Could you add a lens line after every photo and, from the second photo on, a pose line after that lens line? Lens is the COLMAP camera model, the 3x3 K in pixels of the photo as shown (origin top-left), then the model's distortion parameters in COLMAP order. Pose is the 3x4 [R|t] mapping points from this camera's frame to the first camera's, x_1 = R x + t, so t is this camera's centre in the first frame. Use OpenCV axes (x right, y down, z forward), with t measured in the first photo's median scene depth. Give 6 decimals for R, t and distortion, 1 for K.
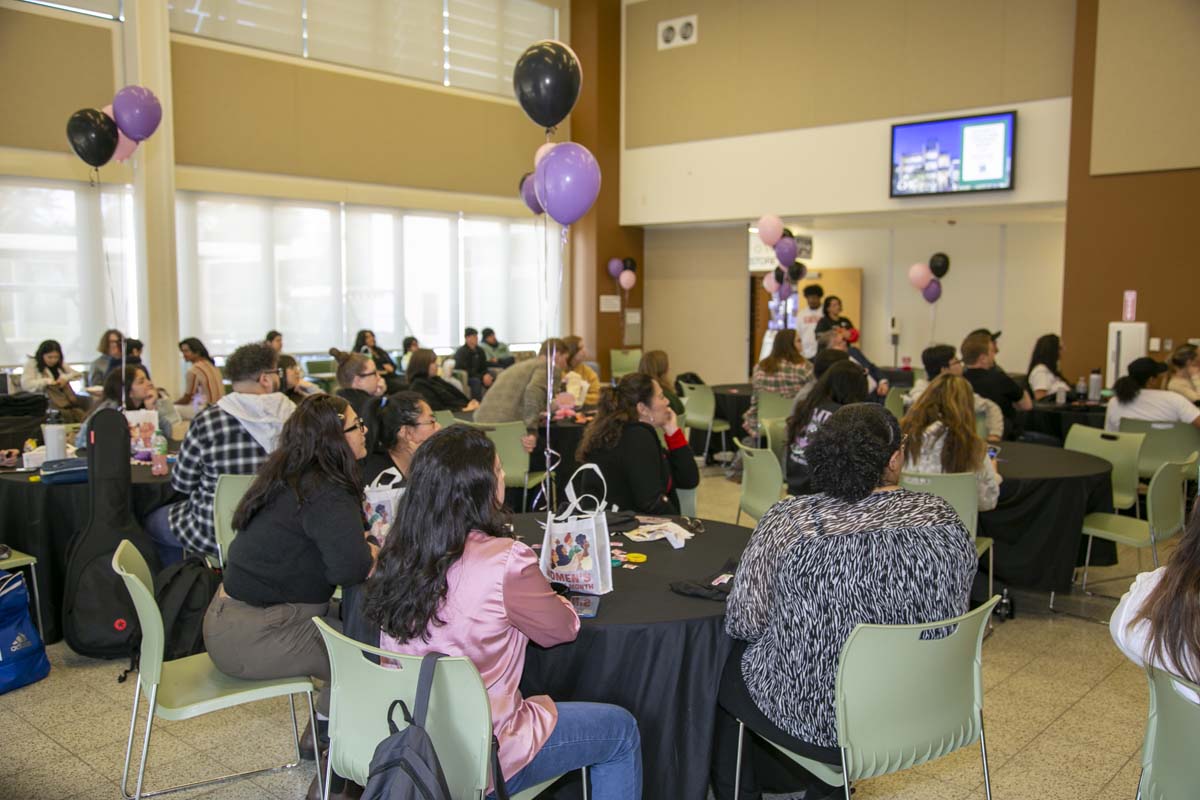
lens RADIAL K [[1047.6, 0, 608.9], [0, 1047.6, 401.0], [0, 0, 1]] dist [-0.030996, 0.047667]
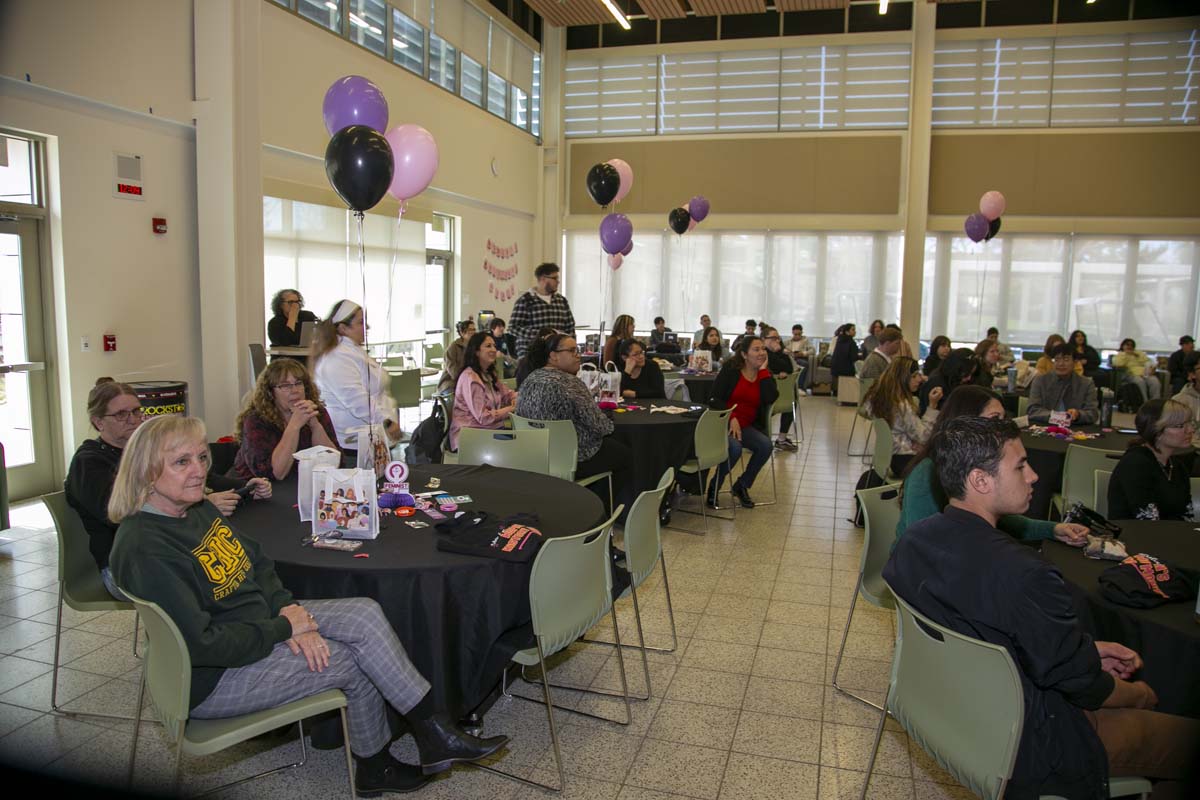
lens RADIAL K [[815.7, 0, 590.0], [0, 815.7, 402.6], [0, 0, 1]] dist [-0.124042, 0.060718]
pose [[0.413987, 0.123503, -0.901866, 0.375441], [-0.104075, 0.990678, 0.087891, -0.003162], [0.904314, 0.057476, 0.422982, 0.053294]]
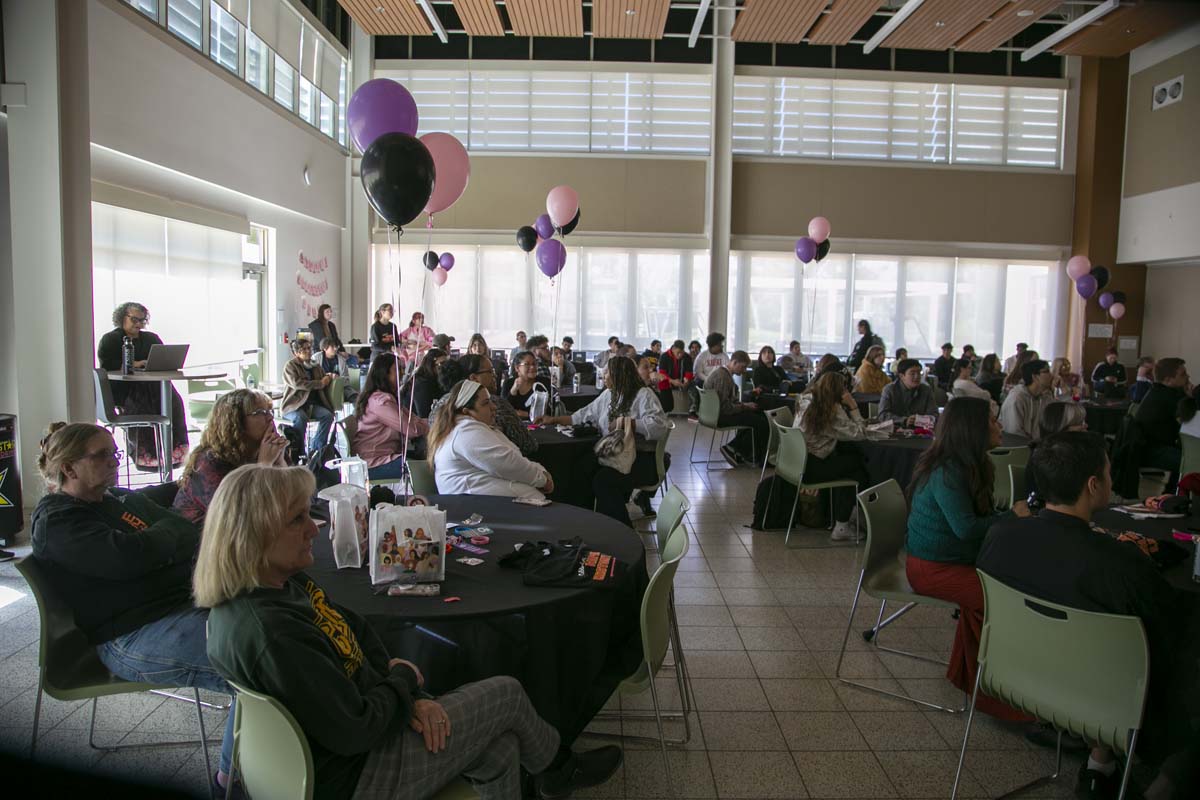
lens RADIAL K [[815.7, 0, 593.8], [0, 815.7, 395.5], [0, 0, 1]] dist [-0.124042, 0.060718]
pose [[0.659964, 0.083574, -0.746635, 0.334199], [-0.089832, 0.995442, 0.032020, 0.002788], [0.745908, 0.045939, 0.664463, -0.002494]]
